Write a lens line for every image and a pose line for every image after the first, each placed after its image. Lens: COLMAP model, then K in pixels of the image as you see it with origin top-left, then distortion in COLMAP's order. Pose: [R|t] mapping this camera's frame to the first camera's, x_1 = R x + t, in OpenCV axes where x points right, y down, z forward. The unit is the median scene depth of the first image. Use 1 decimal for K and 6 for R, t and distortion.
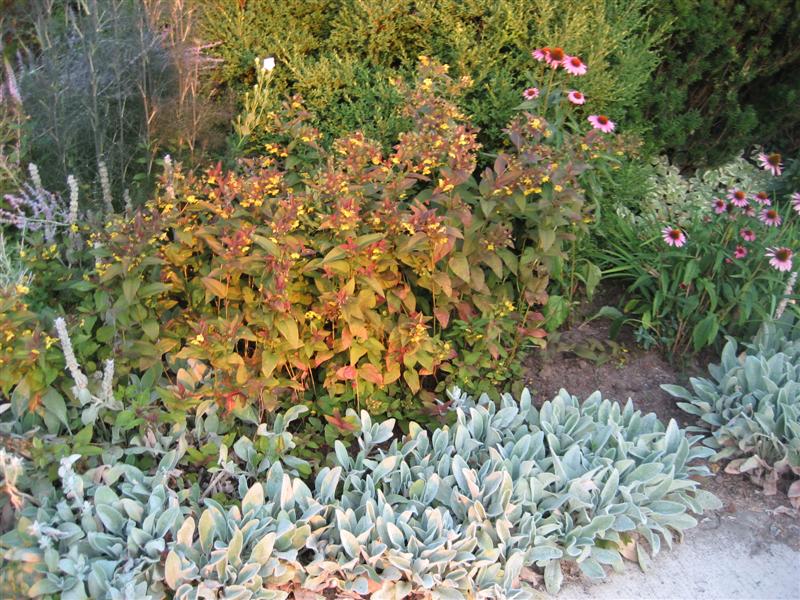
lens RADIAL K [[808.6, 0, 401.9], [0, 808.6, 300.7], [0, 0, 1]] dist [-0.081819, 0.000000]
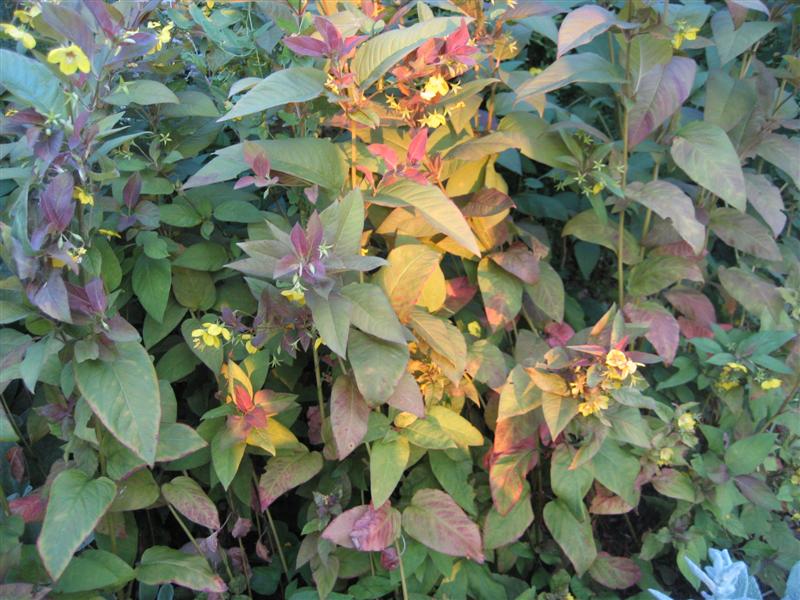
lens RADIAL K [[808.6, 0, 399.8], [0, 808.6, 298.2], [0, 0, 1]] dist [-0.081819, 0.000000]
pose [[0.995058, -0.059146, -0.079760, -0.024977], [0.052949, 0.995571, -0.077686, 0.027320], [0.084001, 0.073079, 0.993782, 0.683012]]
